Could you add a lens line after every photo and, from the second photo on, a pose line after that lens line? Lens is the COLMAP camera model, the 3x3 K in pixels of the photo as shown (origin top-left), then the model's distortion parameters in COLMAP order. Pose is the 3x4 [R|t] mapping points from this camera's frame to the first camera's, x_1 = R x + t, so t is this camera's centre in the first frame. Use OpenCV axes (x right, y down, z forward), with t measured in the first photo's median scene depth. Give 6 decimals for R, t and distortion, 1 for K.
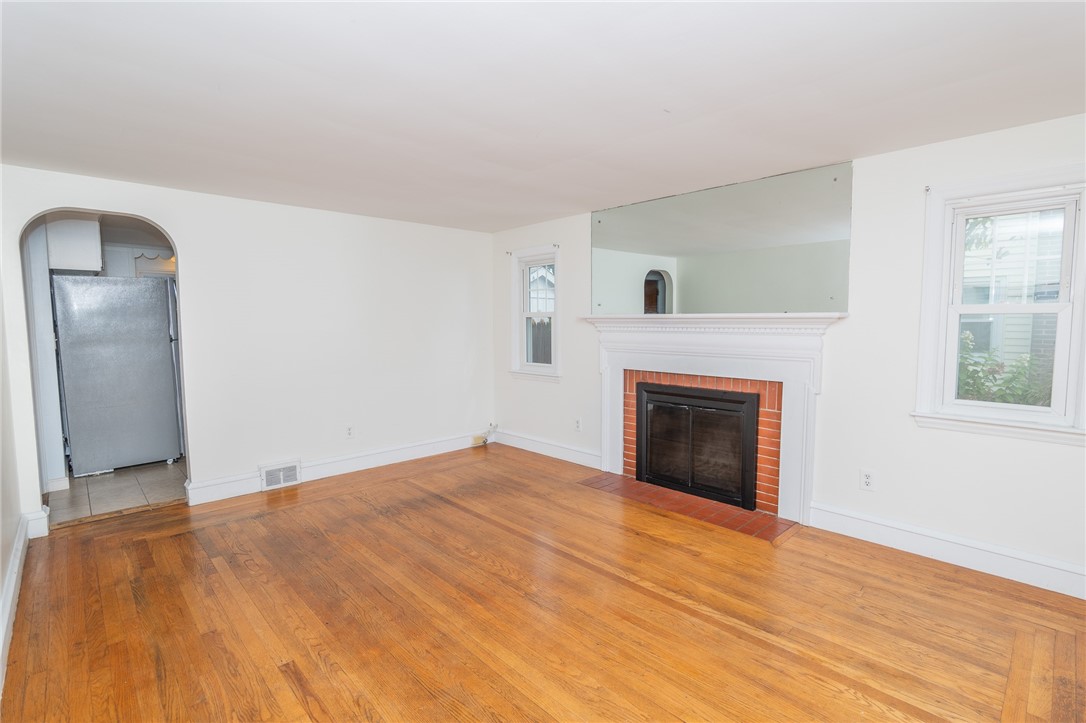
lens RADIAL K [[505.9, 0, 543.3], [0, 505.9, 357.8], [0, 0, 1]] dist [-0.019877, 0.003333]
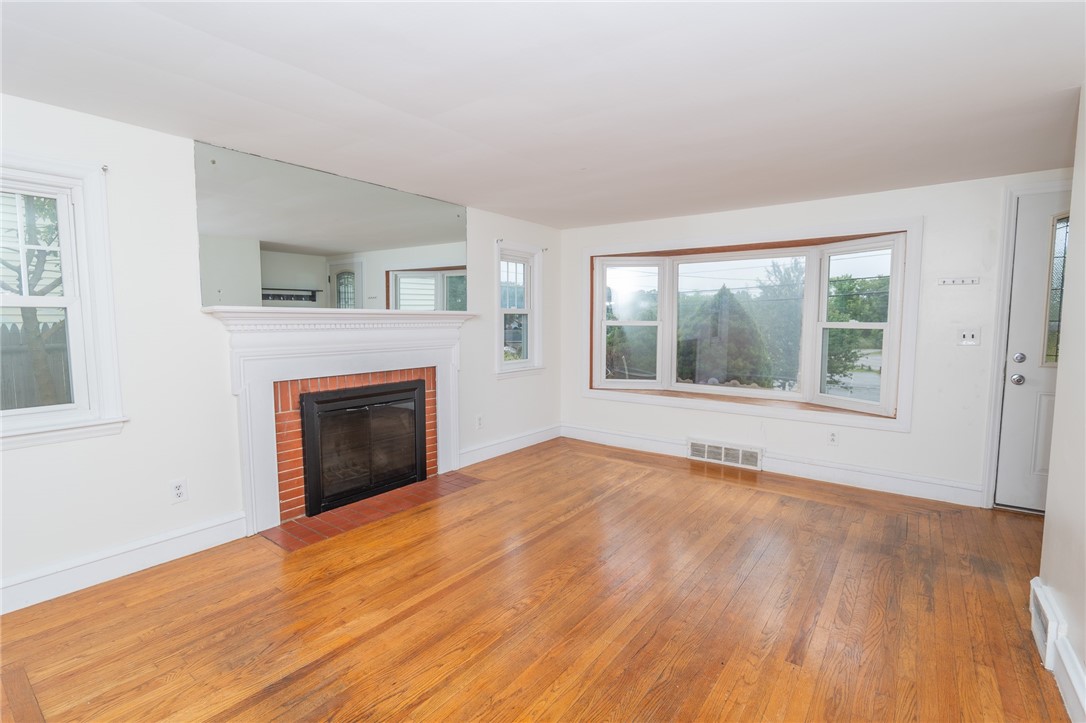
lens RADIAL K [[505.9, 0, 542.3], [0, 505.9, 362.4], [0, 0, 1]] dist [-0.019877, 0.003333]
pose [[-0.163176, -0.082048, 0.983179, -0.899805], [0.068627, 0.993178, 0.094273, -0.069019], [-0.984207, 0.082856, -0.156432, 1.057552]]
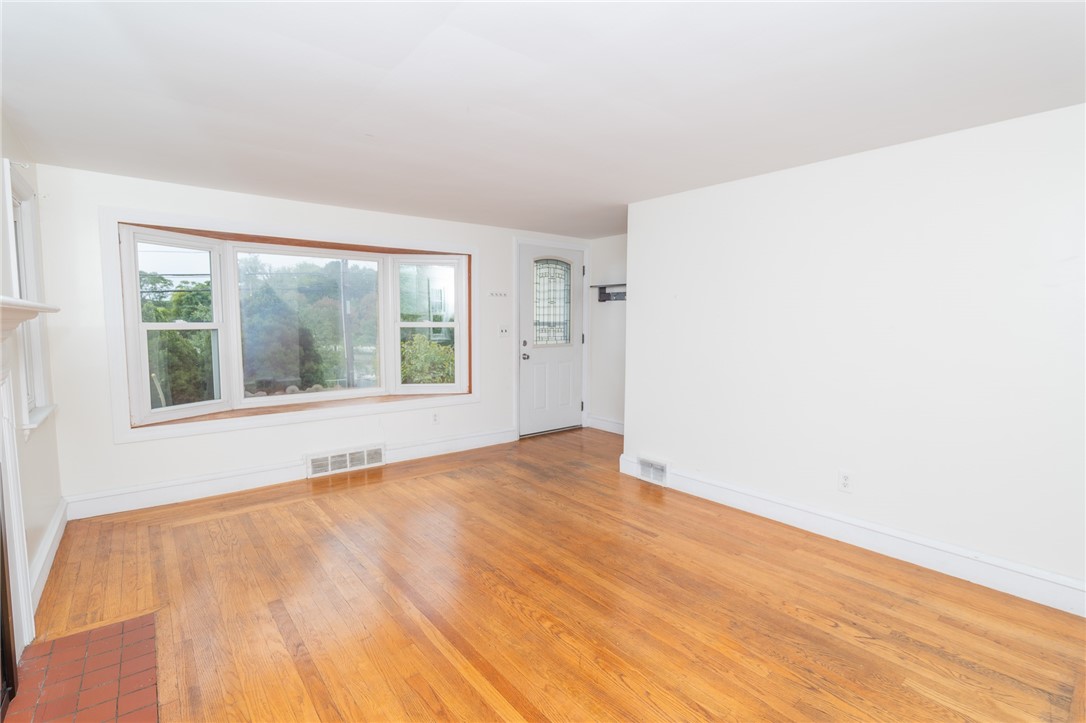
lens RADIAL K [[505.9, 0, 548.5], [0, 505.9, 366.9], [0, 0, 1]] dist [-0.019877, 0.003333]
pose [[-0.997339, -0.007227, 0.072545, -0.189990], [0.004601, 0.986852, 0.161564, -0.114215], [-0.072758, 0.161467, -0.984192, 1.661593]]
